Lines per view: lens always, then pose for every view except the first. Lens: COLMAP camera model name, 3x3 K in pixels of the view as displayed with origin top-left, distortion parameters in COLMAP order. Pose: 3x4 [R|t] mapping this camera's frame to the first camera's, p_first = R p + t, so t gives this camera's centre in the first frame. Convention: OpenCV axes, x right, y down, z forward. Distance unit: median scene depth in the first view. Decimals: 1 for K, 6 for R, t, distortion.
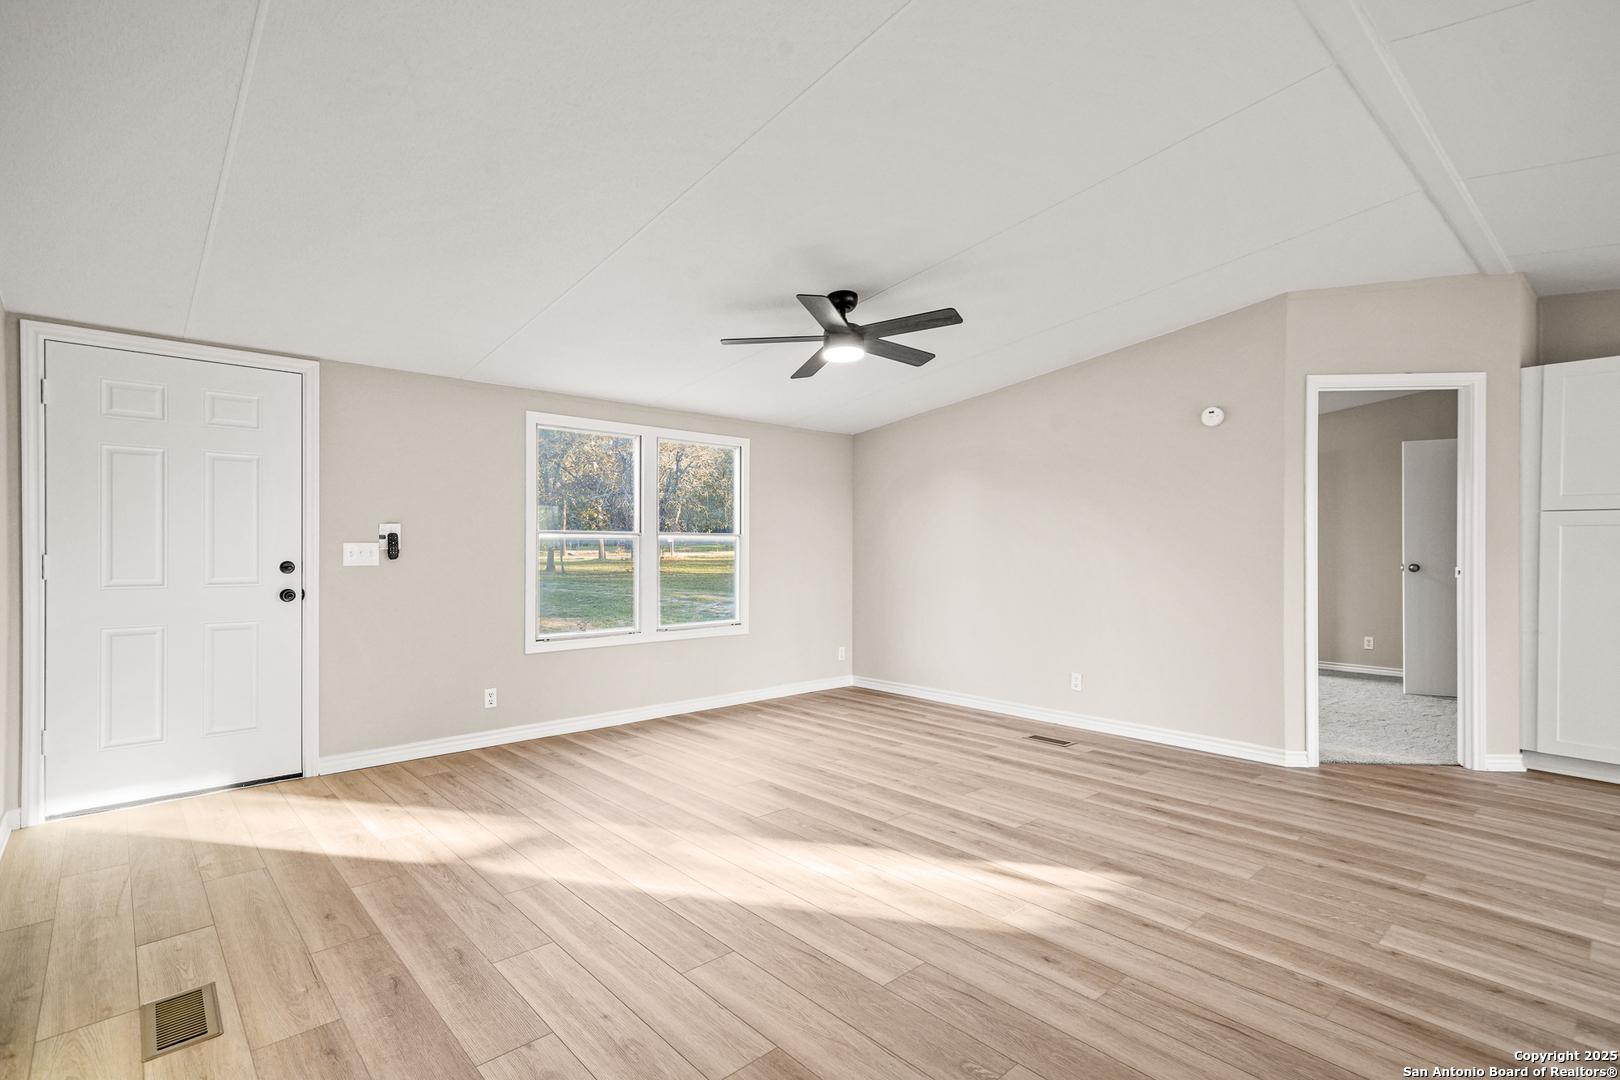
lens RADIAL K [[758.2, 0, 810.0], [0, 758.2, 540.0], [0, 0, 1]] dist [0.001945, 0.000073]
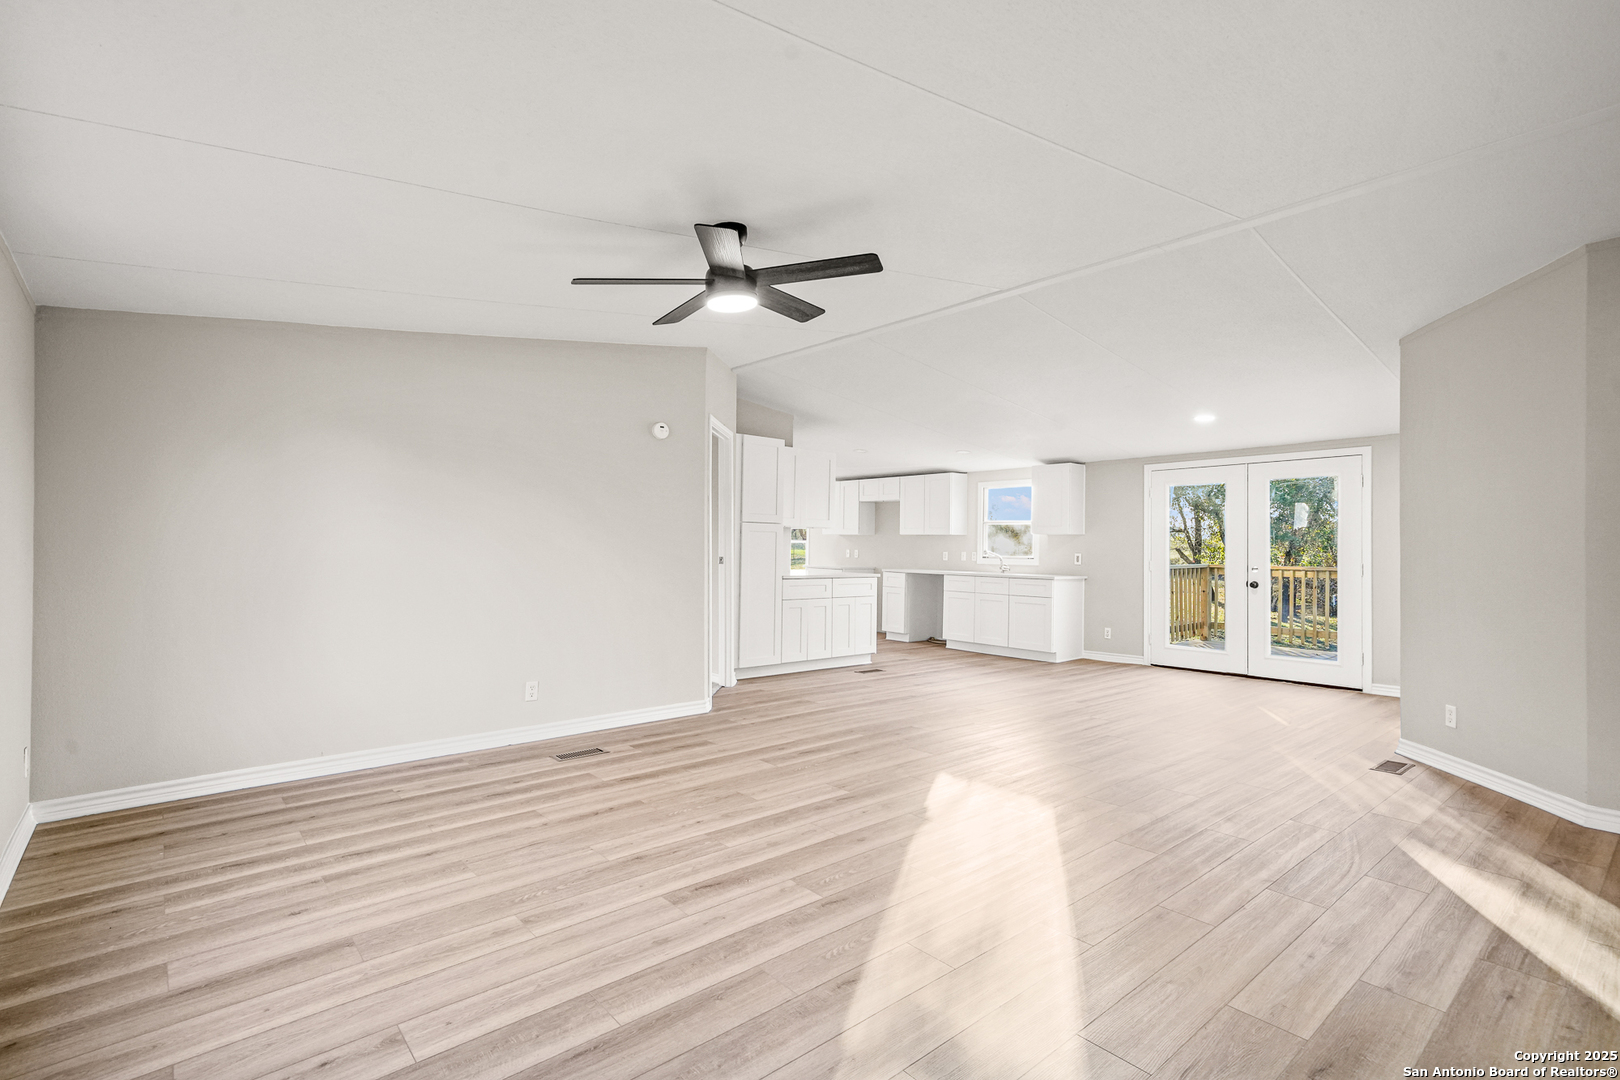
lens RADIAL K [[758.2, 0, 810.0], [0, 758.2, 540.0], [0, 0, 1]] dist [0.001945, 0.000073]
pose [[0.035814, 0.005518, 0.999343, -0.699174], [-0.017993, 0.999826, -0.004876, 0.007874], [-0.999196, -0.017807, 0.035907, 0.829915]]
